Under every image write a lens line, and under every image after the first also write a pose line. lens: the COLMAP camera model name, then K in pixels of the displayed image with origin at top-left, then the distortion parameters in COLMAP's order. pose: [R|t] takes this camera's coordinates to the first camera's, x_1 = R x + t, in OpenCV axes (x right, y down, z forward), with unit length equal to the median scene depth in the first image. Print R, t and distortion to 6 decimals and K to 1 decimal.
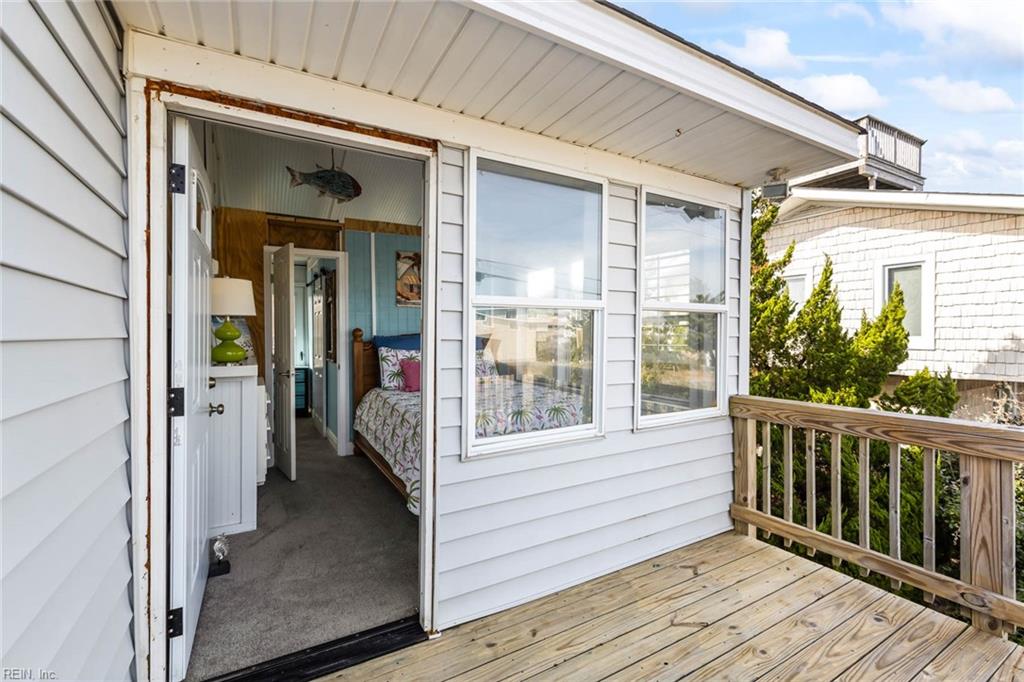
lens RADIAL K [[441.9, 0, 508.9], [0, 441.9, 337.7], [0, 0, 1]] dist [0.003292, -0.000305]
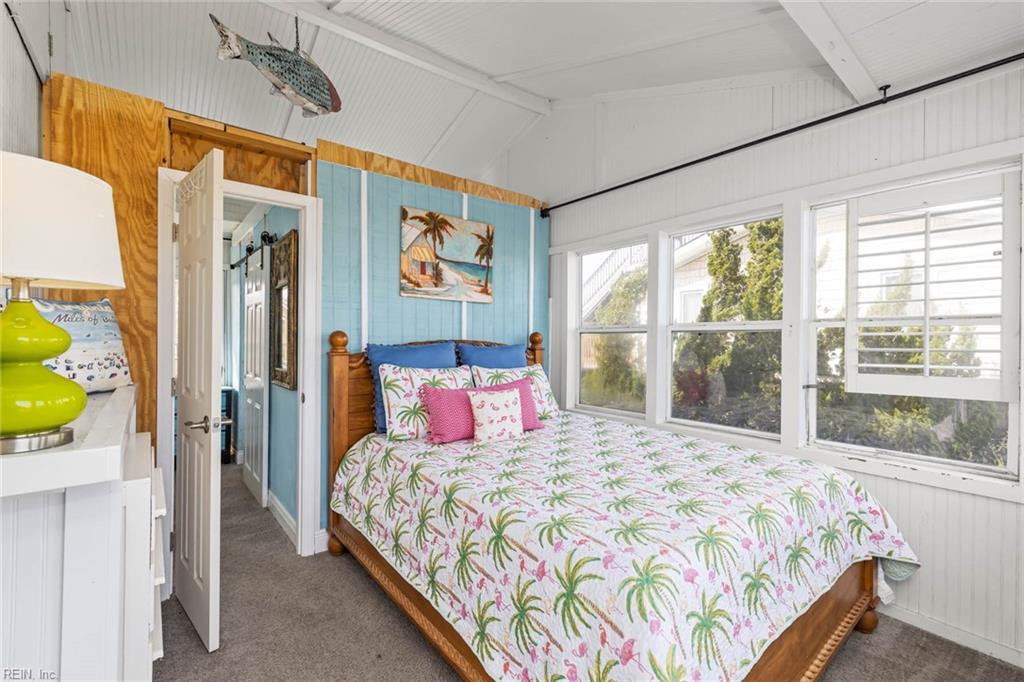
lens RADIAL K [[441.9, 0, 512.1], [0, 441.9, 338.1], [0, 0, 1]] dist [0.003292, -0.000305]
pose [[0.986680, 0.010546, 0.162329, -0.213745], [-0.008317, 0.999862, -0.014404, -0.005705], [-0.162459, 0.012862, 0.986632, 0.397525]]
